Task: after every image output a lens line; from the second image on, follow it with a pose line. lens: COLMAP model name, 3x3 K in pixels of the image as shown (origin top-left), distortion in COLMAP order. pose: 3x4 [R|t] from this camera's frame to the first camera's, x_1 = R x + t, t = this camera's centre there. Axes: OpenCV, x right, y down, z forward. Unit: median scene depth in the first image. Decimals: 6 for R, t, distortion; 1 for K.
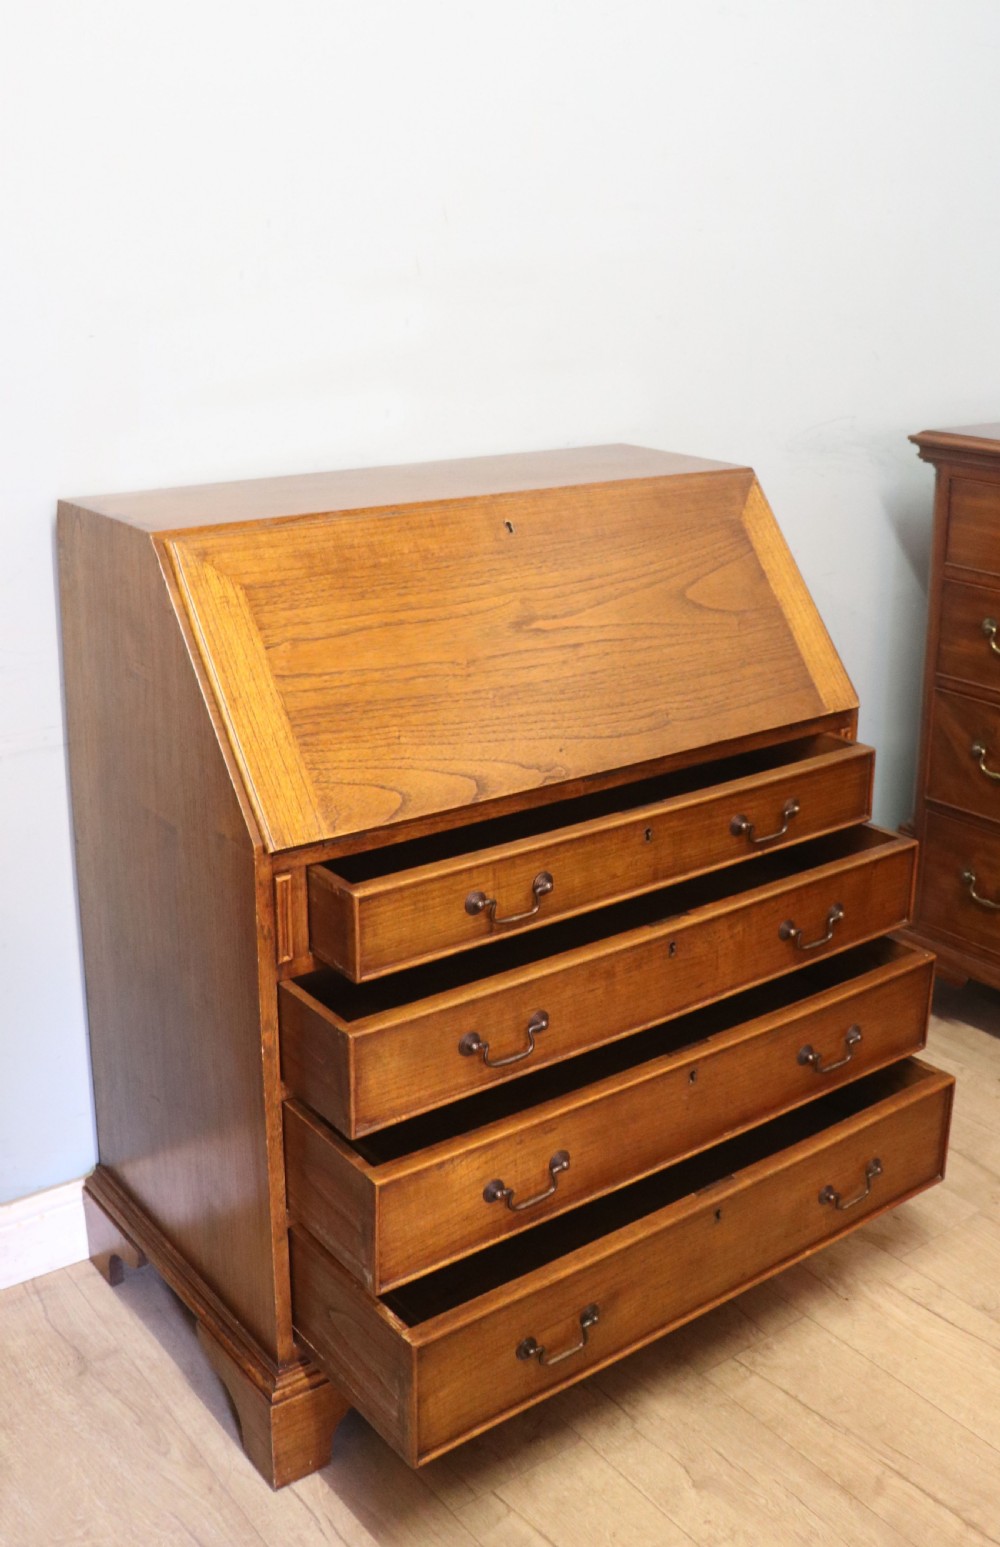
lens RADIAL K [[1613.9, 0, 559.5], [0, 1613.9, 612.4], [0, 0, 1]] dist [-0.186233, 0.141275]
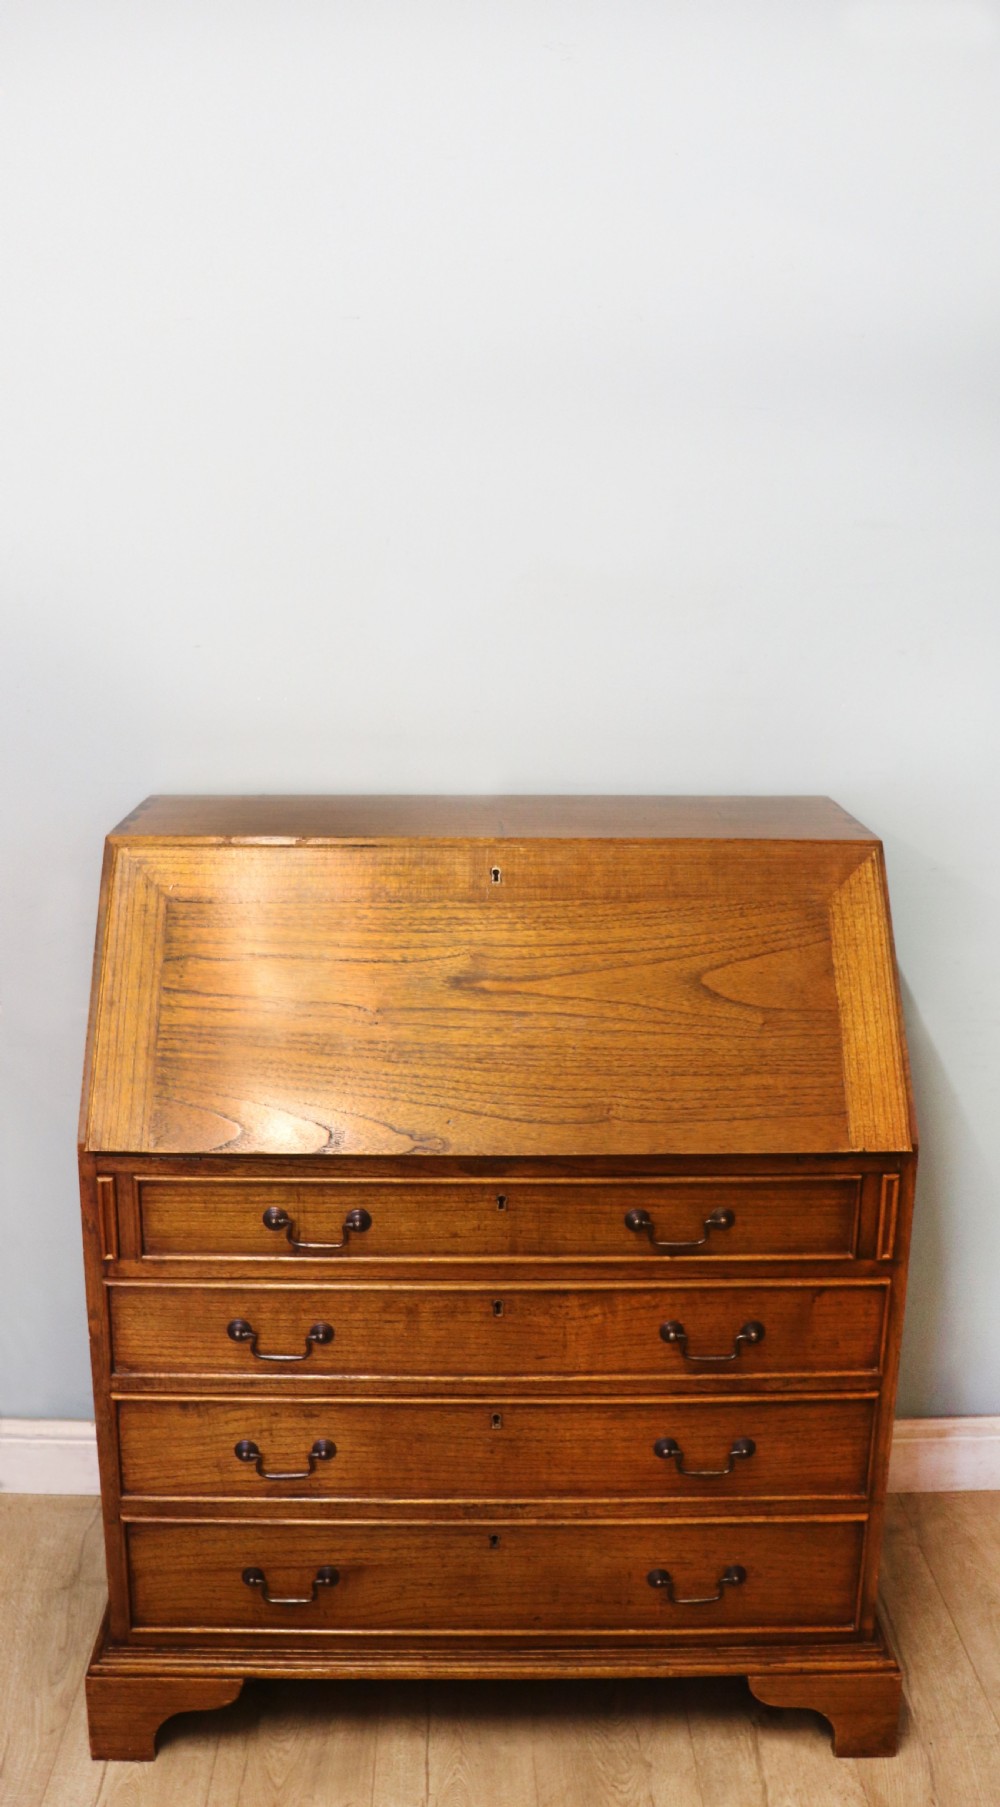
lens RADIAL K [[1634.7, 0, 468.8], [0, 1634.7, 842.5], [0, 0, 1]] dist [-0.189124, 0.146487]
pose [[0.794154, 0.114108, -0.596908, 0.531807], [-0.136500, 0.990610, 0.007764, -0.079294], [0.592188, 0.075312, 0.802272, 0.244816]]
